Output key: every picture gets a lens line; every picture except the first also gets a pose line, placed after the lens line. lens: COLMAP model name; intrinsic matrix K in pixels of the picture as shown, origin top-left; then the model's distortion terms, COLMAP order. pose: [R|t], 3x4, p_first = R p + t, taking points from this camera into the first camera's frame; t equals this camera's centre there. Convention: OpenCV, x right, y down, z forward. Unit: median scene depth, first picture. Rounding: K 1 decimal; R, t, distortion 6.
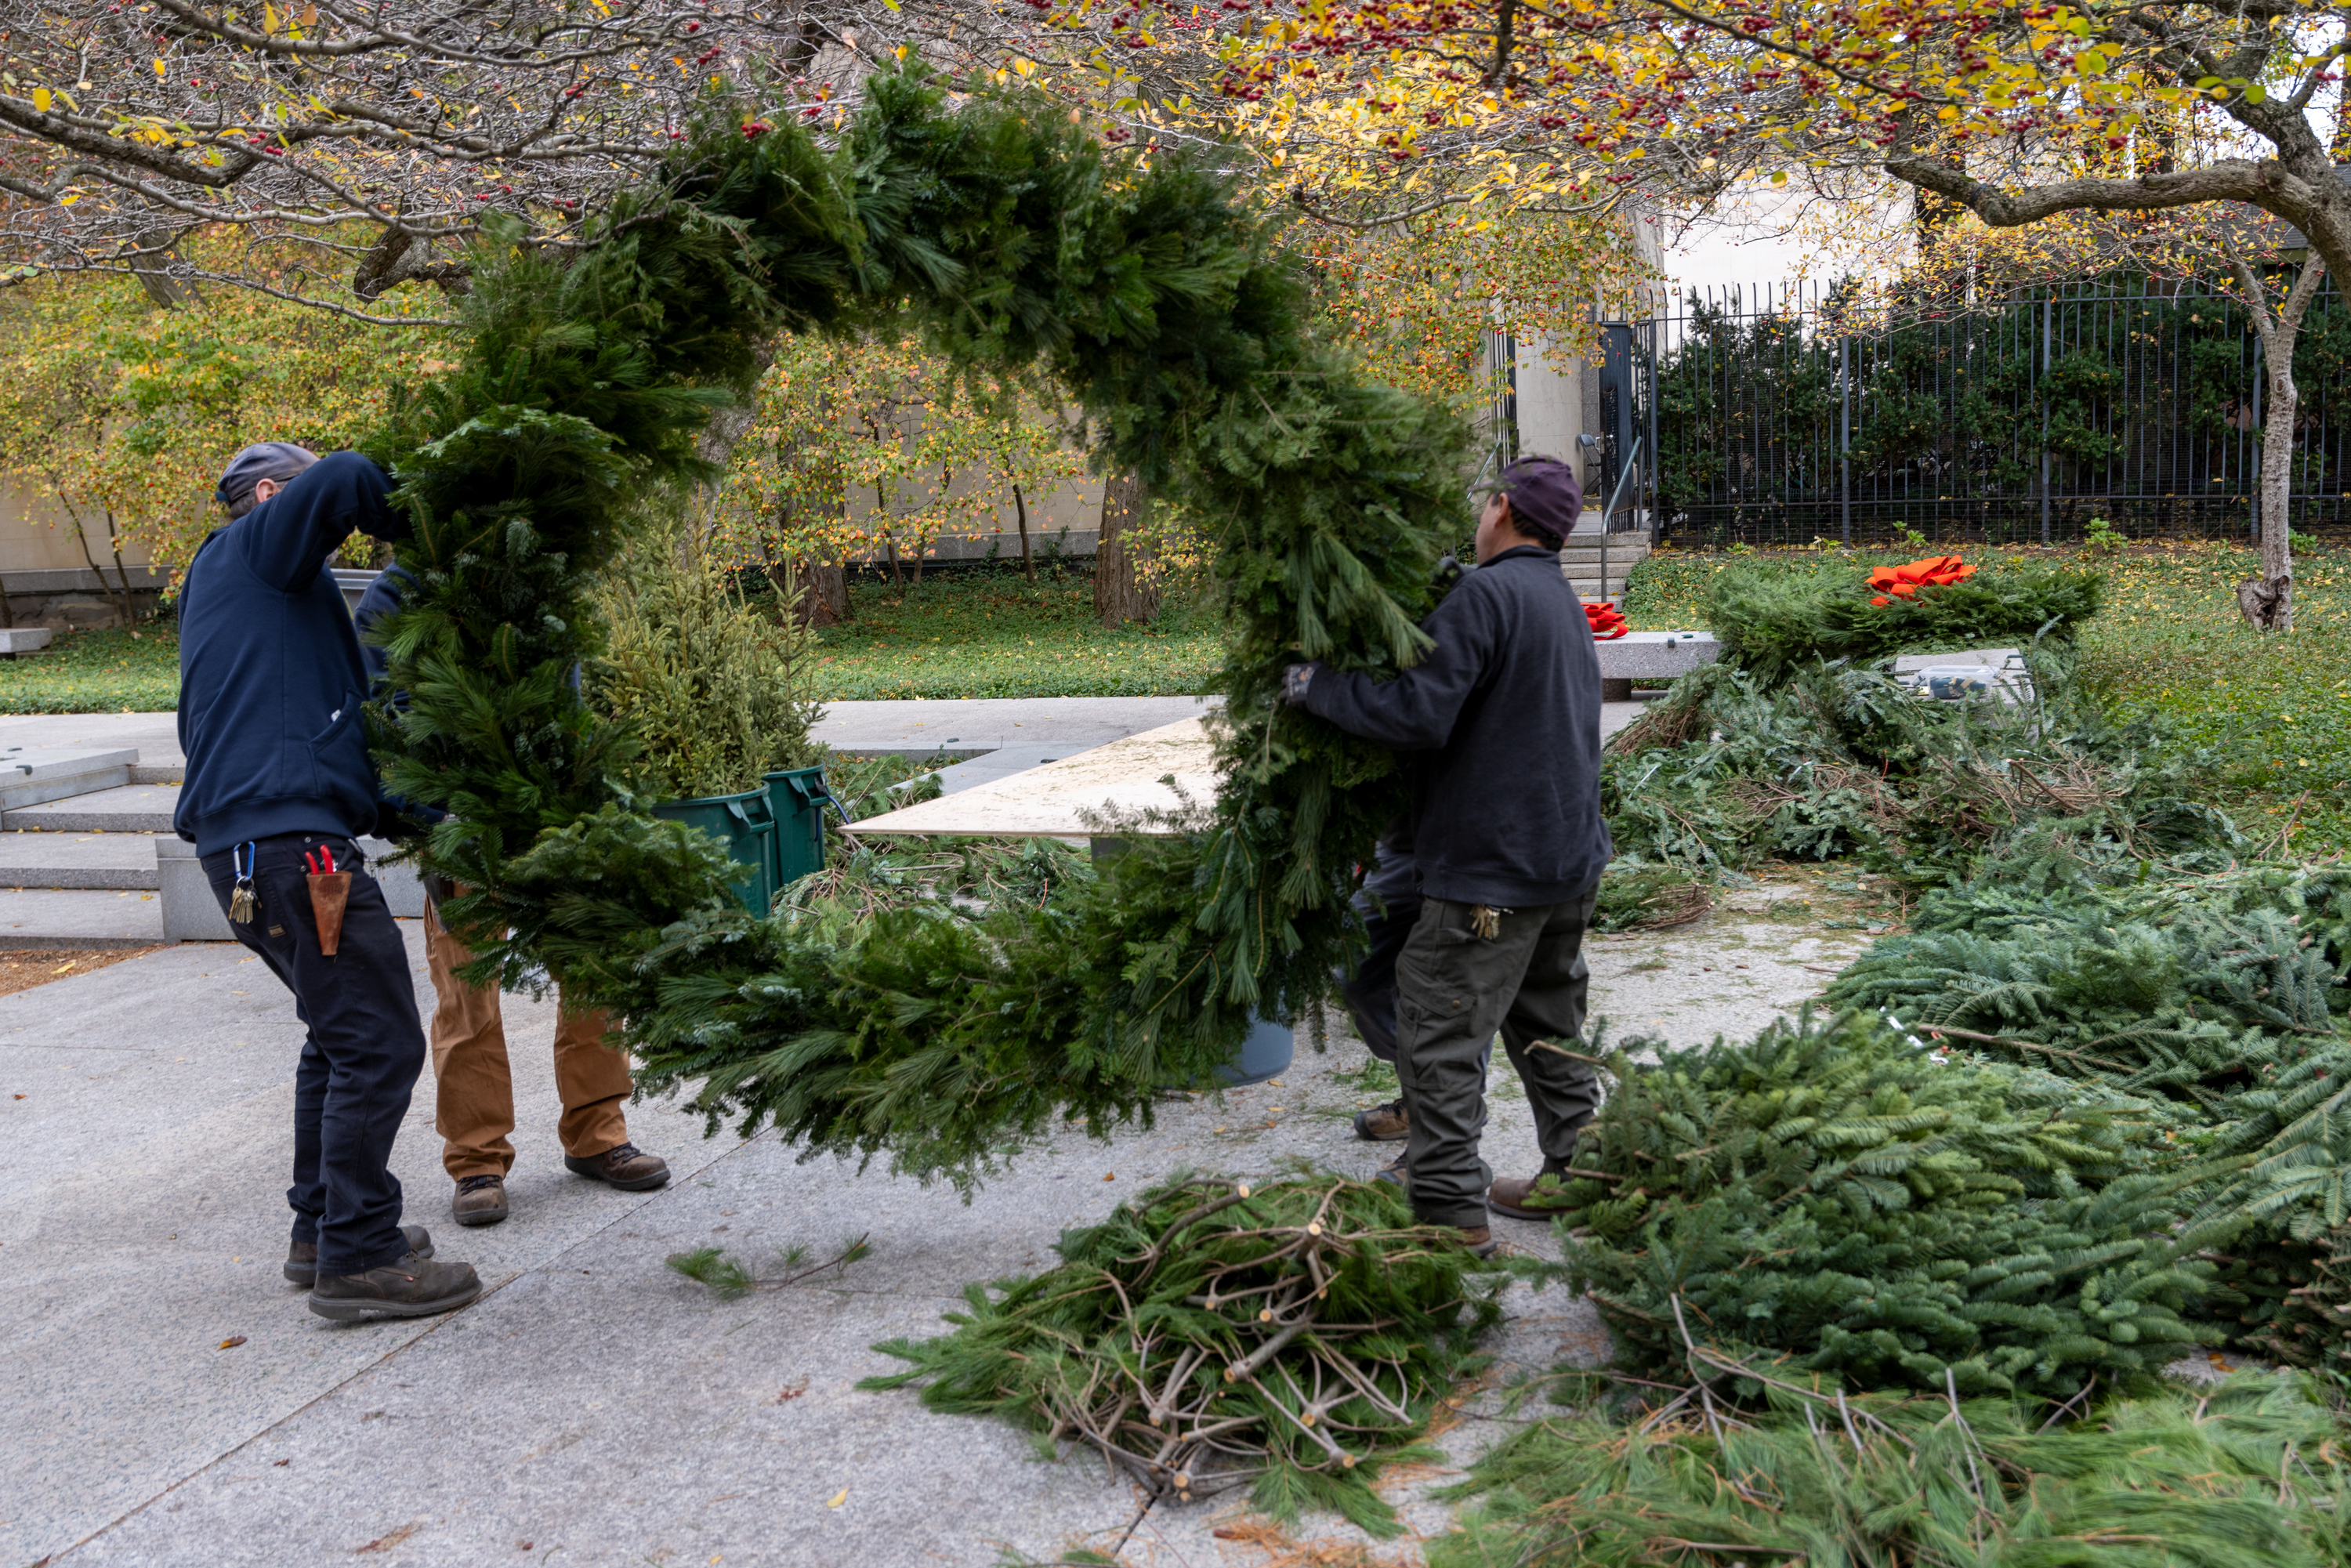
lens RADIAL K [[2433.2, 0, 1179.5], [0, 2433.2, 795.0], [0, 0, 1]] dist [-0.016978, 0.000000]
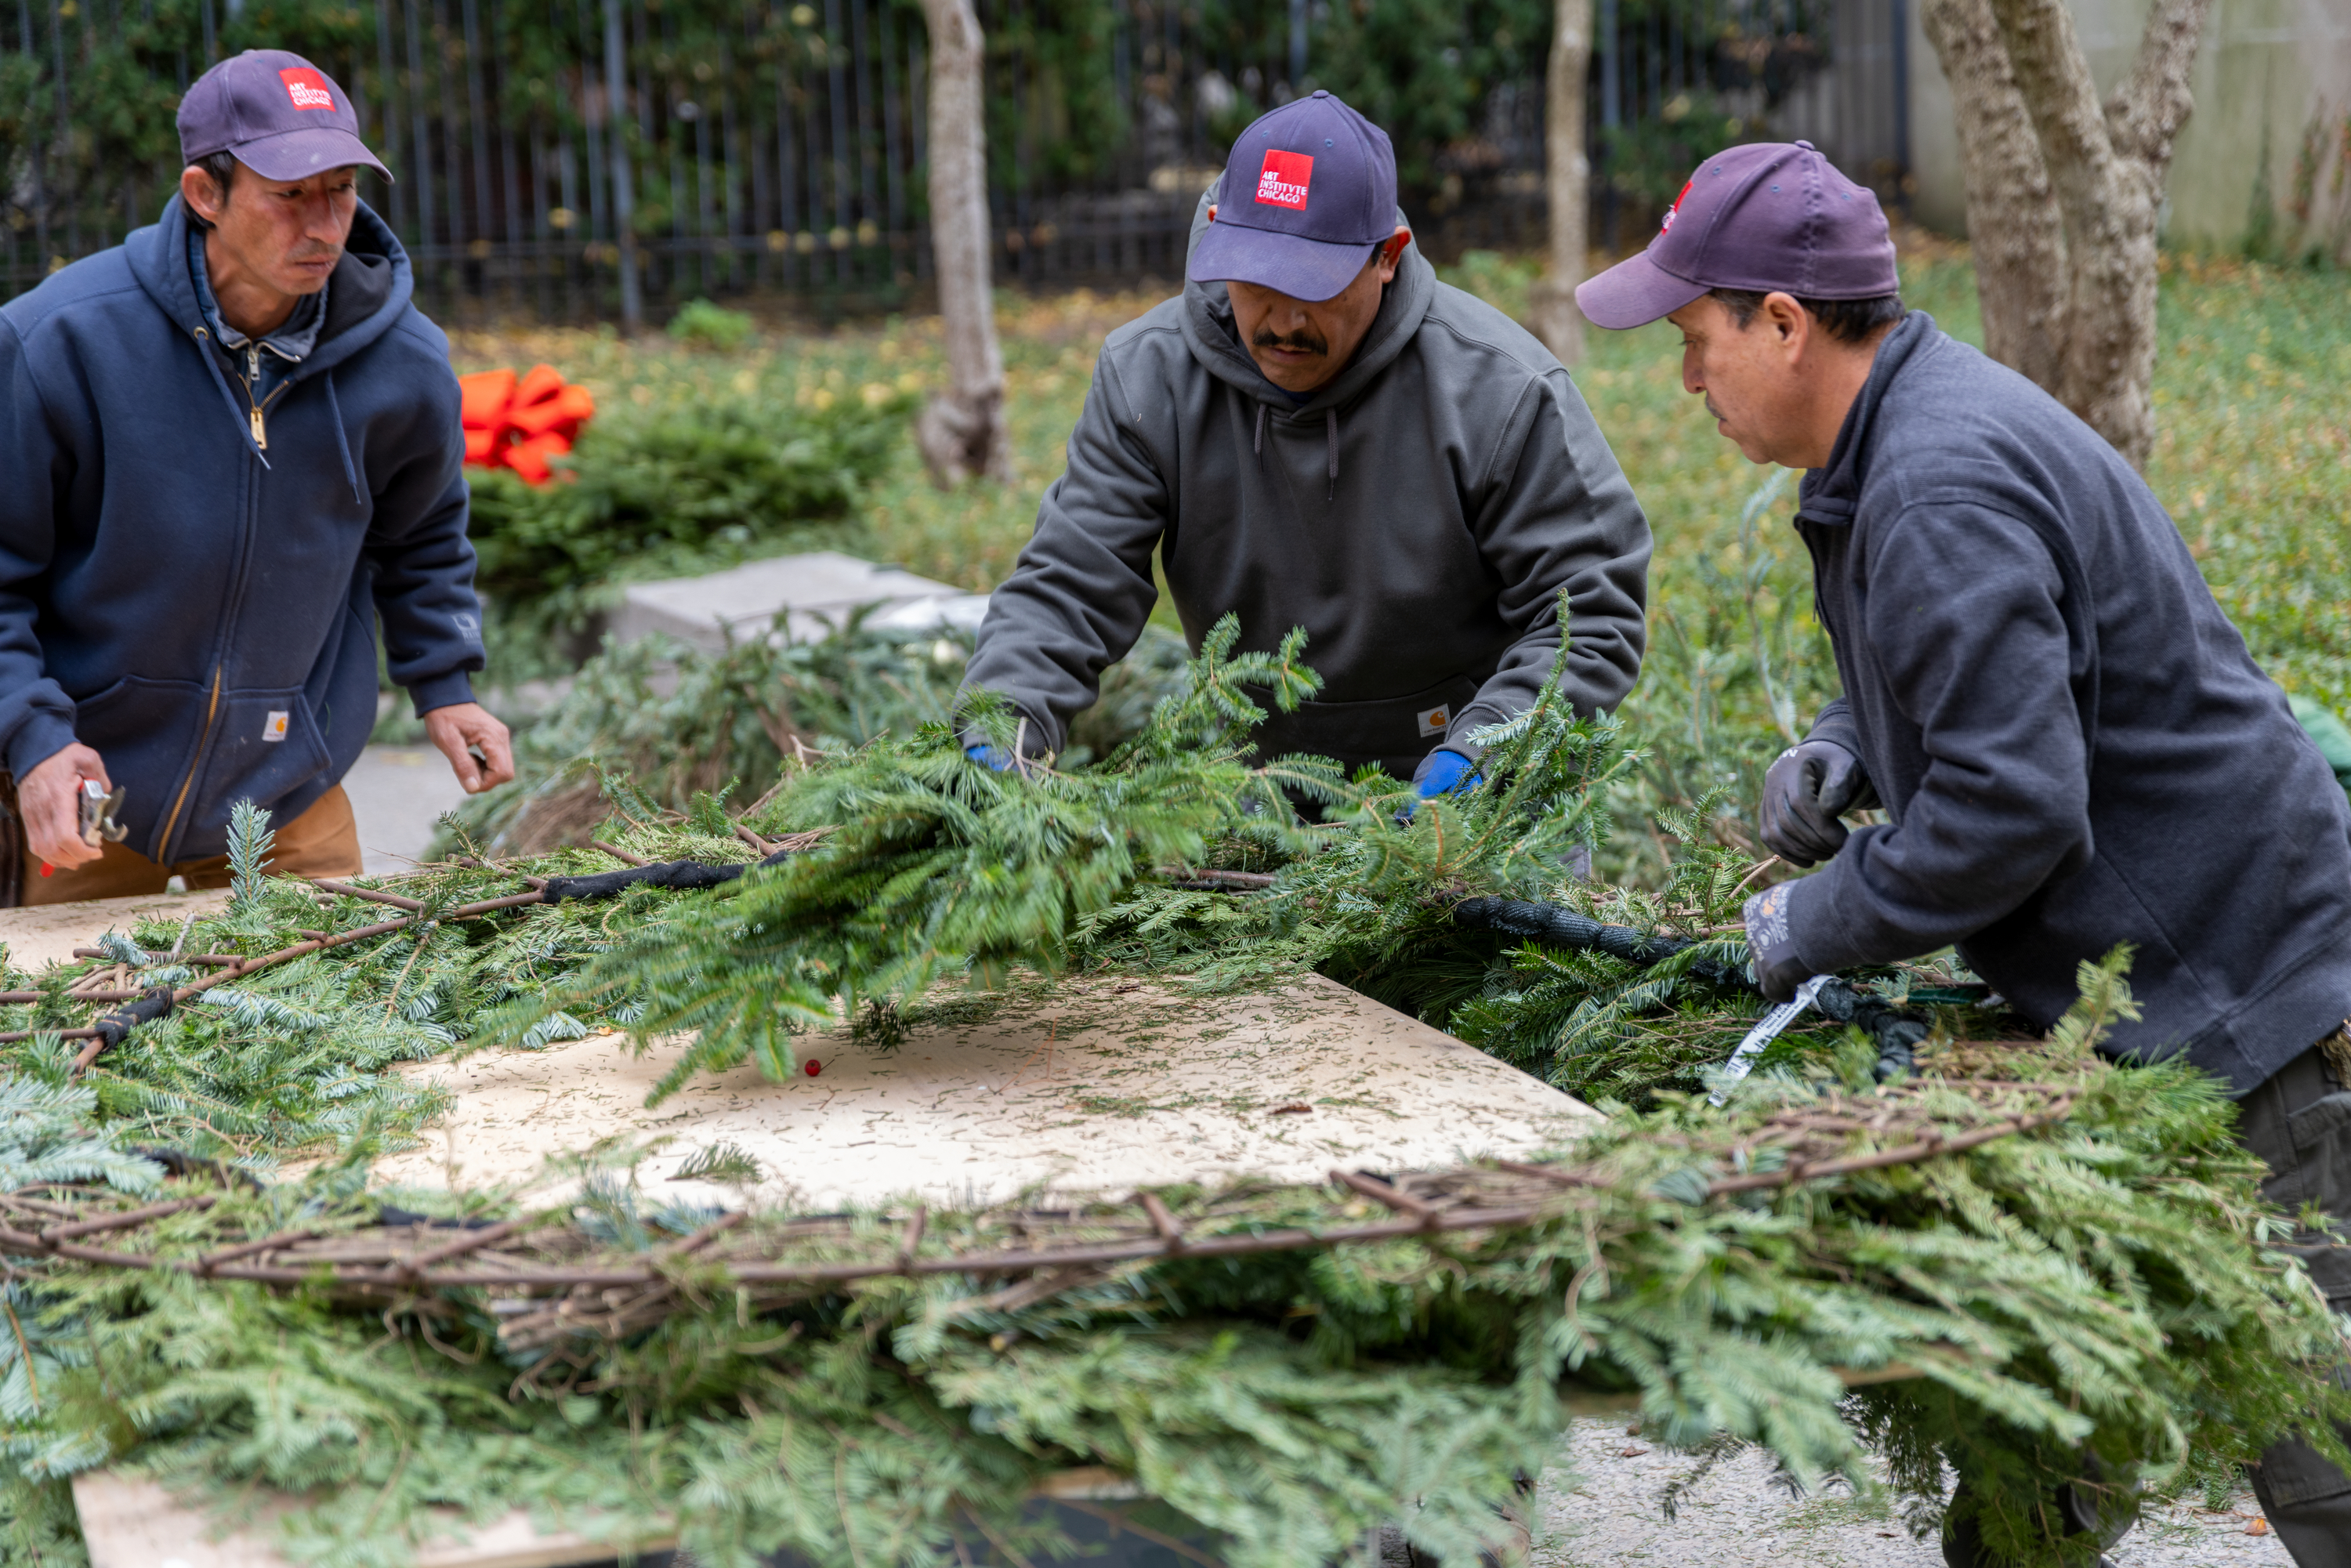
lens RADIAL K [[4478.6, 0, 1192.0], [0, 4478.6, 764.9], [0, 0, 1]] dist [-0.022029, 0.000000]
pose [[0.772708, -0.095144, 0.627591, -0.241587], [0.104905, 0.994248, 0.021568, -0.049096], [-0.626033, 0.049172, 0.778245, 0.438529]]
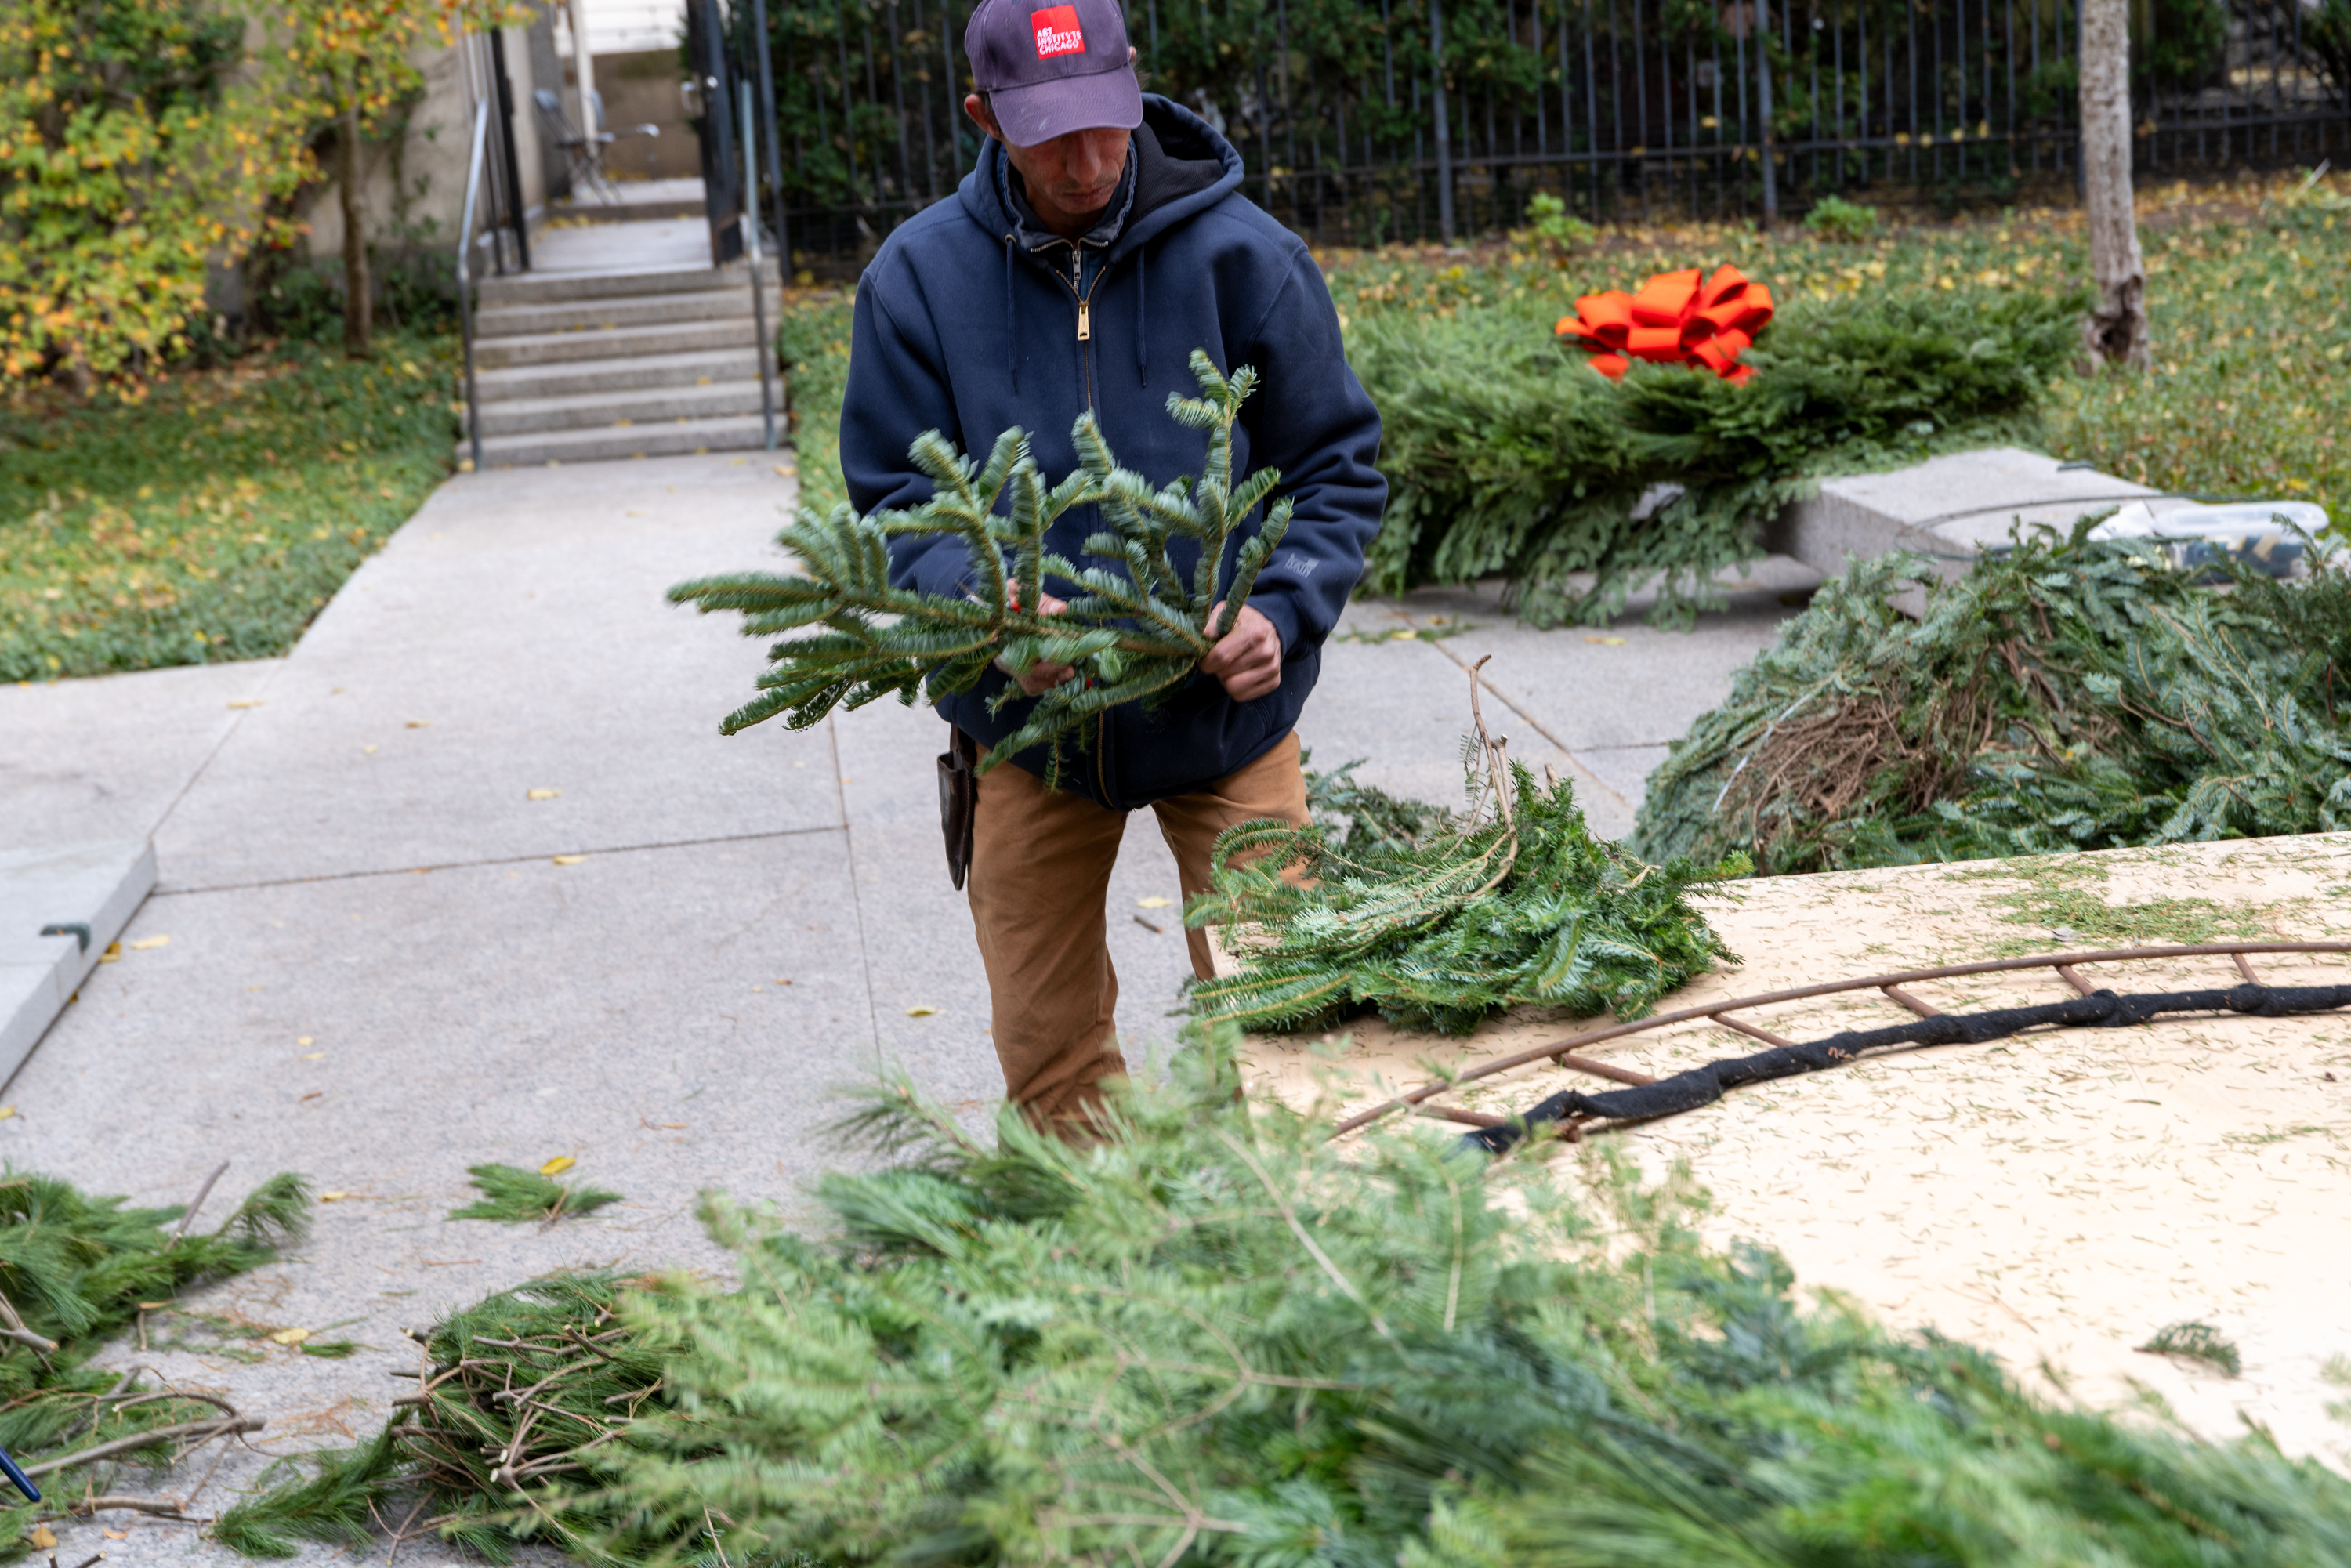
lens RADIAL K [[3669.9, 0, 1167.5], [0, 3669.9, 780.7], [0, 0, 1]] dist [-0.011967, 0.000000]
pose [[0.913860, -0.105571, 0.392066, -0.176486], [0.092784, 0.994355, 0.051479, -0.074894], [-0.395287, -0.010667, 0.918496, 0.603560]]
